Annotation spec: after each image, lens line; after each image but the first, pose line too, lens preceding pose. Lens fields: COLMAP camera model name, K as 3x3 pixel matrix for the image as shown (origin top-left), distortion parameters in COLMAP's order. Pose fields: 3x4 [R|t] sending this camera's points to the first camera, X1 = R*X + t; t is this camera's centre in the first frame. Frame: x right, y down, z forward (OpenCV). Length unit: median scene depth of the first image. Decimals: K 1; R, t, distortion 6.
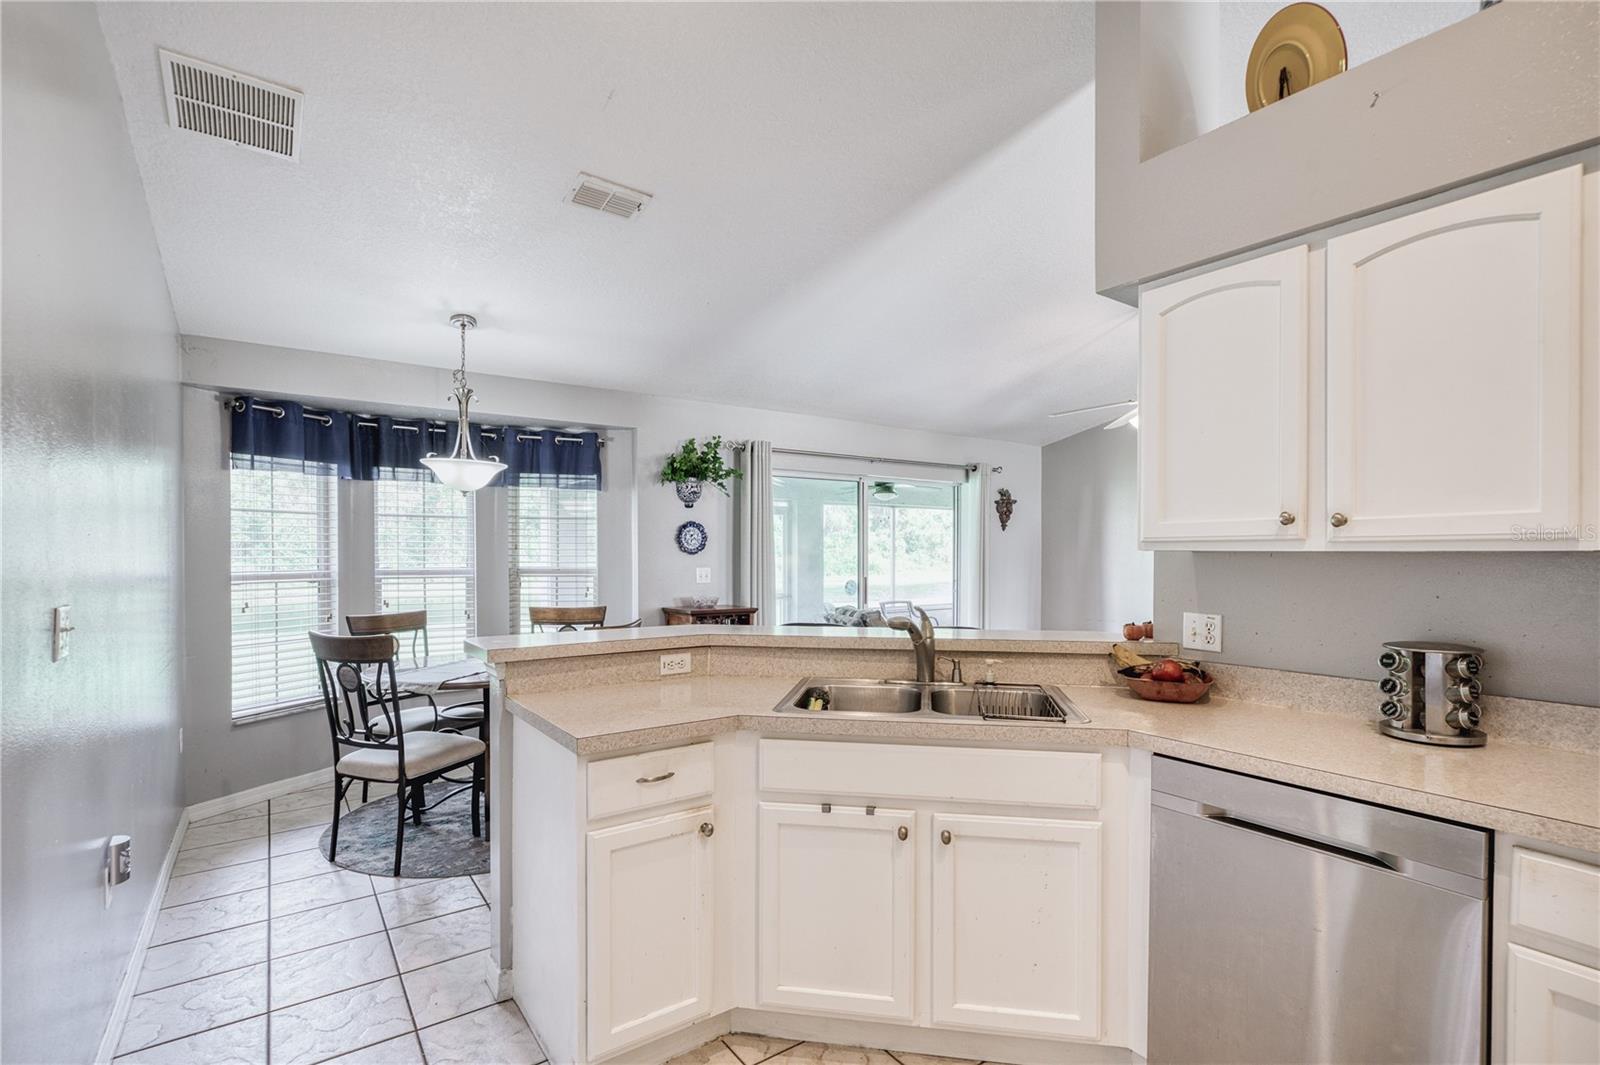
lens RADIAL K [[737.8, 0, 801.5], [0, 737.8, 554.4], [0, 0, 1]] dist [0.000826, 0.000179]
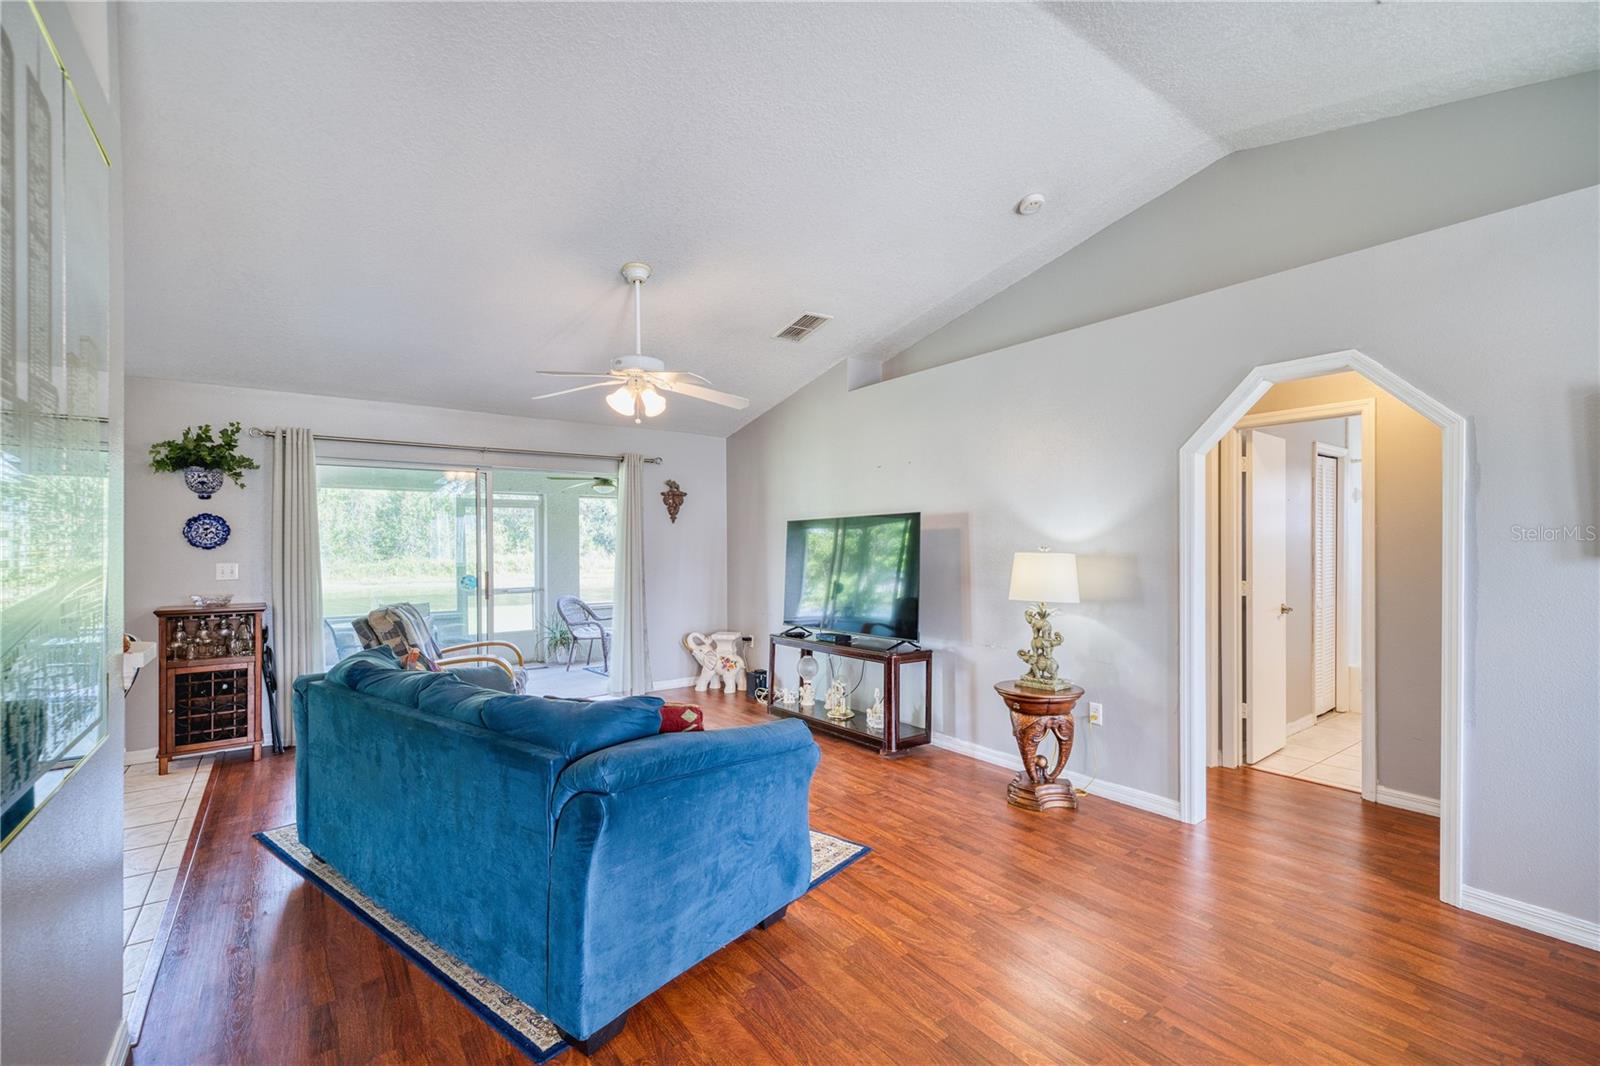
lens RADIAL K [[701.9, 0, 800.0], [0, 701.9, 533.0], [0, 0, 1]] dist [0.013969, -0.000051]
pose [[0.999891, -0.004931, 0.013893, 0.759658], [0.005248, 0.999724, -0.022889, 0.005055], [-0.013776, 0.022960, 0.999641, 0.125999]]
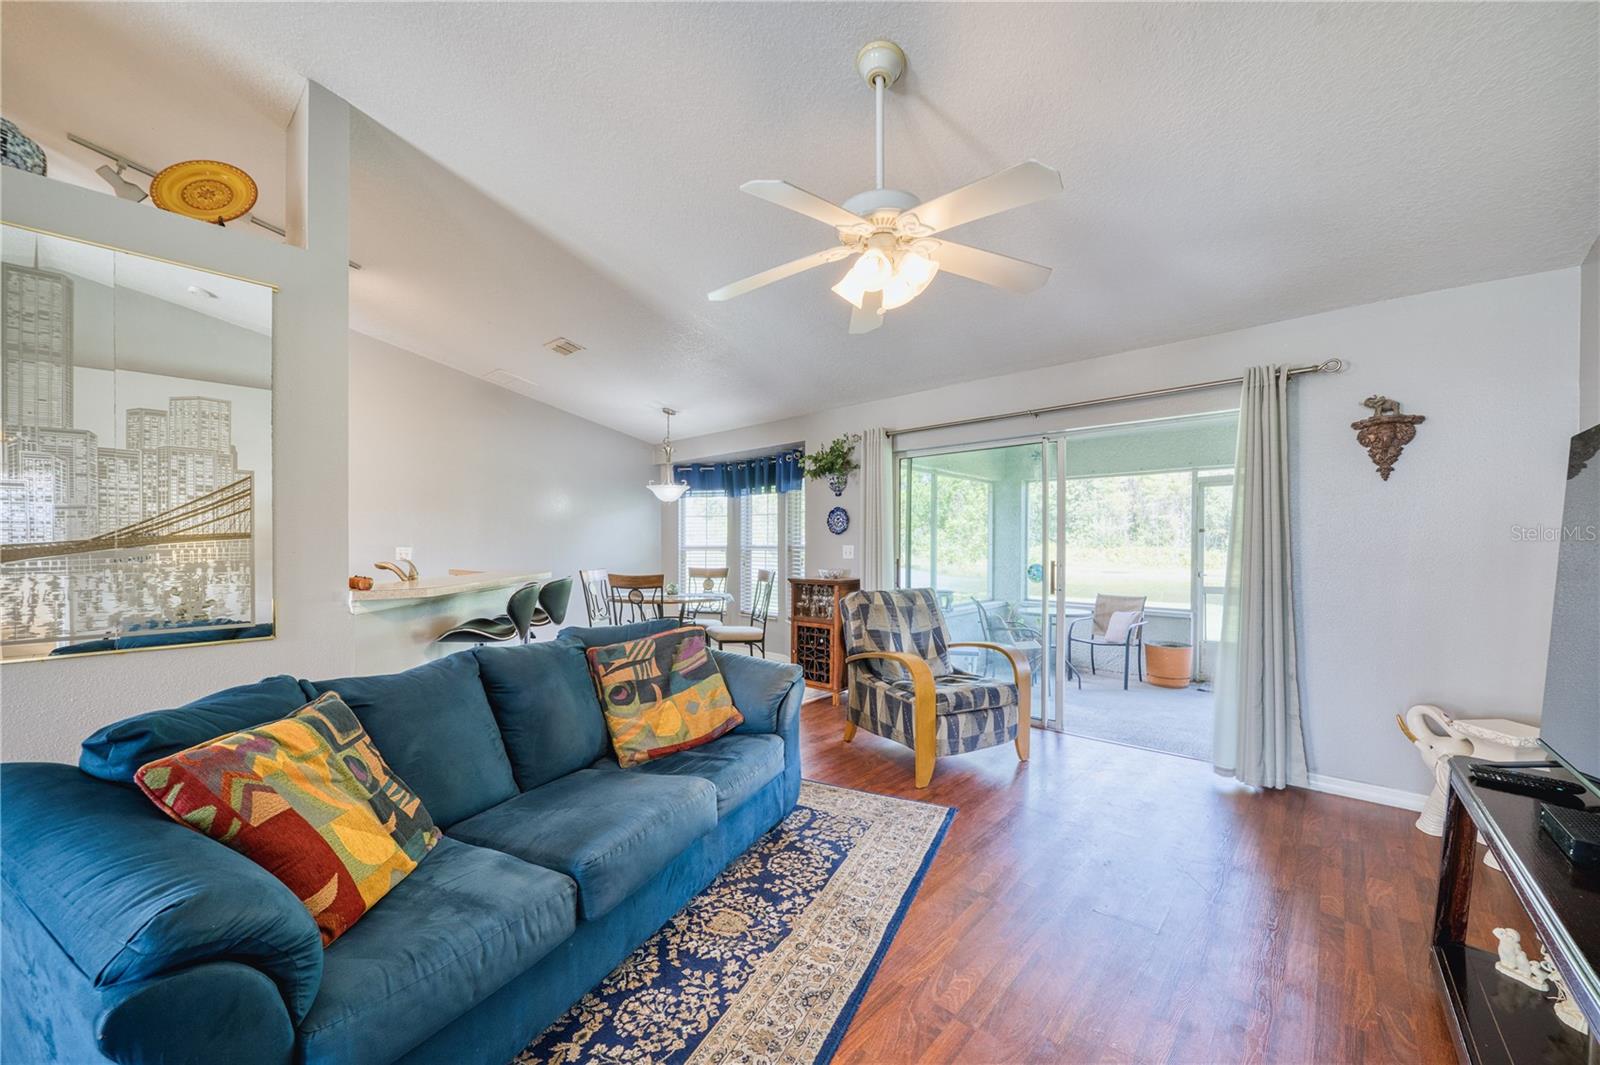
lens RADIAL K [[589.1, 0, 794.0], [0, 589.1, 555.8], [0, 0, 1]] dist [-0.007152, -0.000097]
pose [[0.214888, 0.022011, -0.976391, 1.020058], [0.000350, 0.999744, 0.022615, 0.017418], [0.976639, -0.005201, 0.214825, 0.931867]]
